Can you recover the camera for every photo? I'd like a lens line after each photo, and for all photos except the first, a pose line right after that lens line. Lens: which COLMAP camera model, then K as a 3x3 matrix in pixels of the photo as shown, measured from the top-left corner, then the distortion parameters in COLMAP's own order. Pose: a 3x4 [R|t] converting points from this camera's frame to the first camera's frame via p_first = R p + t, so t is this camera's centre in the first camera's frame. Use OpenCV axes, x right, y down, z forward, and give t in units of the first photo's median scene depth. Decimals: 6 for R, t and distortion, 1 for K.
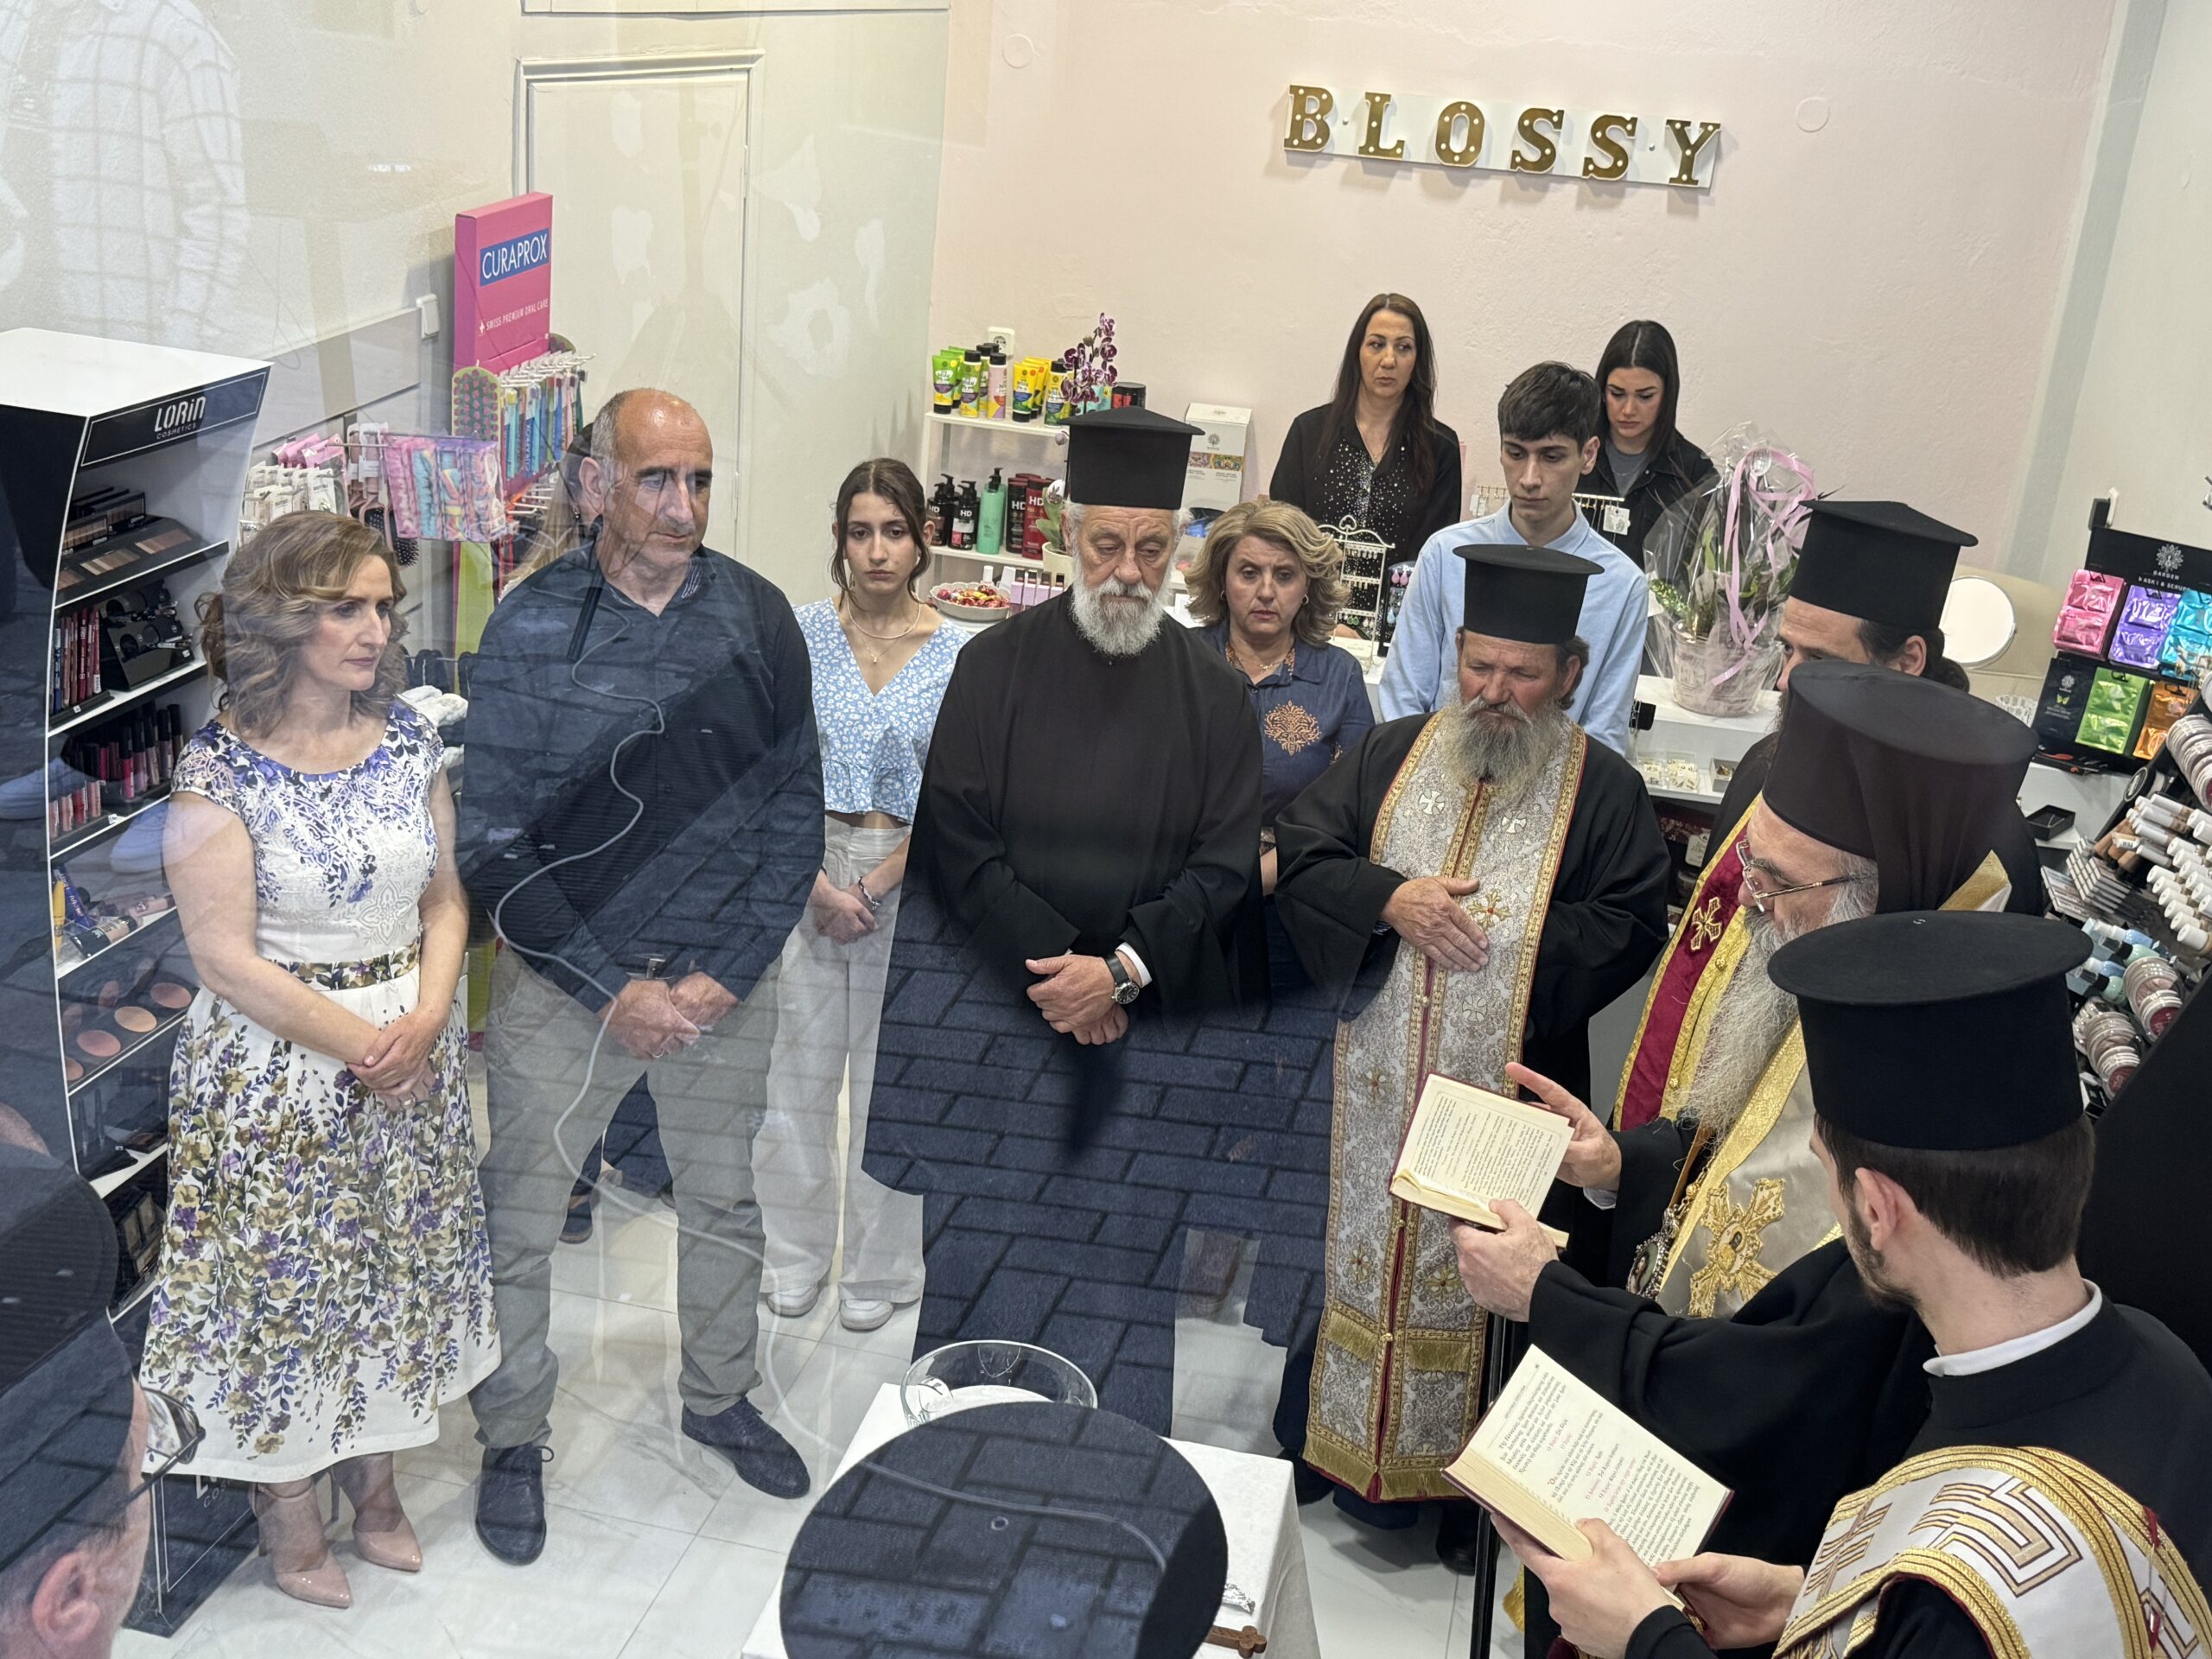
lens RADIAL K [[2620.4, 0, 1107.0], [0, 2620.4, 842.0], [0, 0, 1]] dist [0.147654, 0.000000]
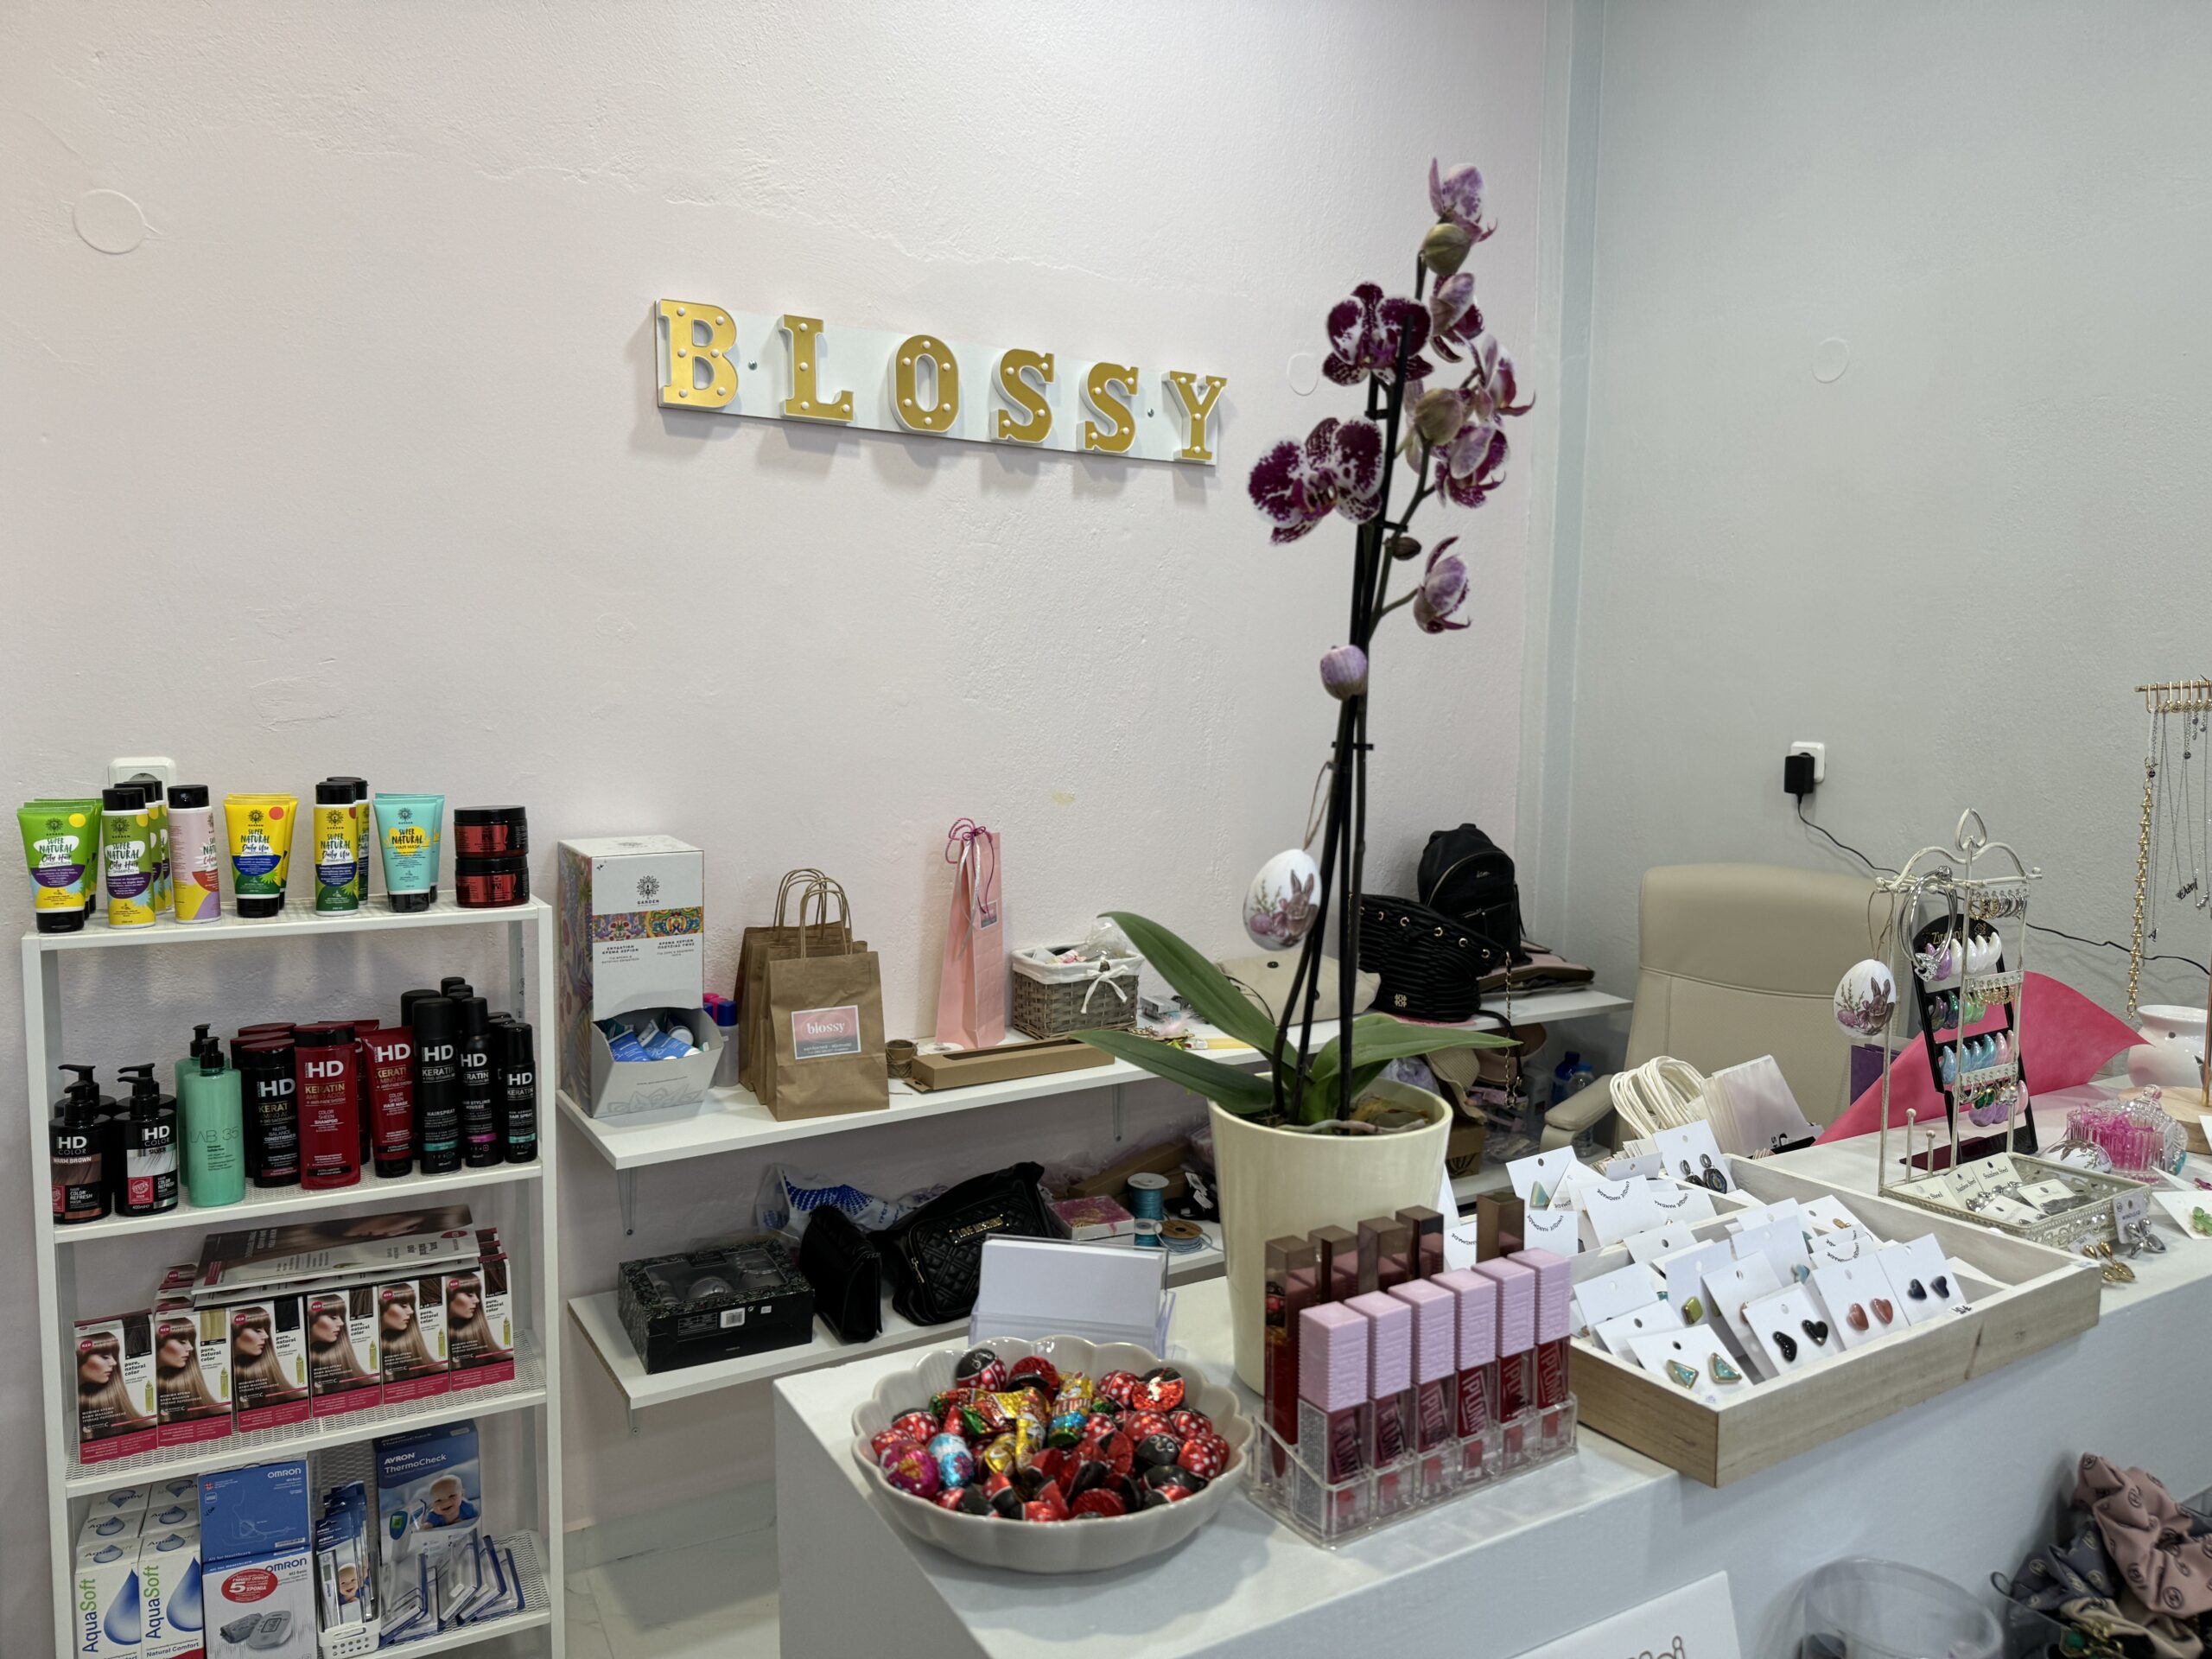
lens RADIAL K [[1537.5, 0, 1109.8], [0, 1537.5, 846.6], [0, 0, 1]] dist [0.049674, -0.065127]
pose [[0.748521, -0.146449, 0.646737, -0.102574], [0.282941, 0.952604, -0.111760, -0.100183], [-0.599717, 0.266643, 0.754480, 0.717232]]
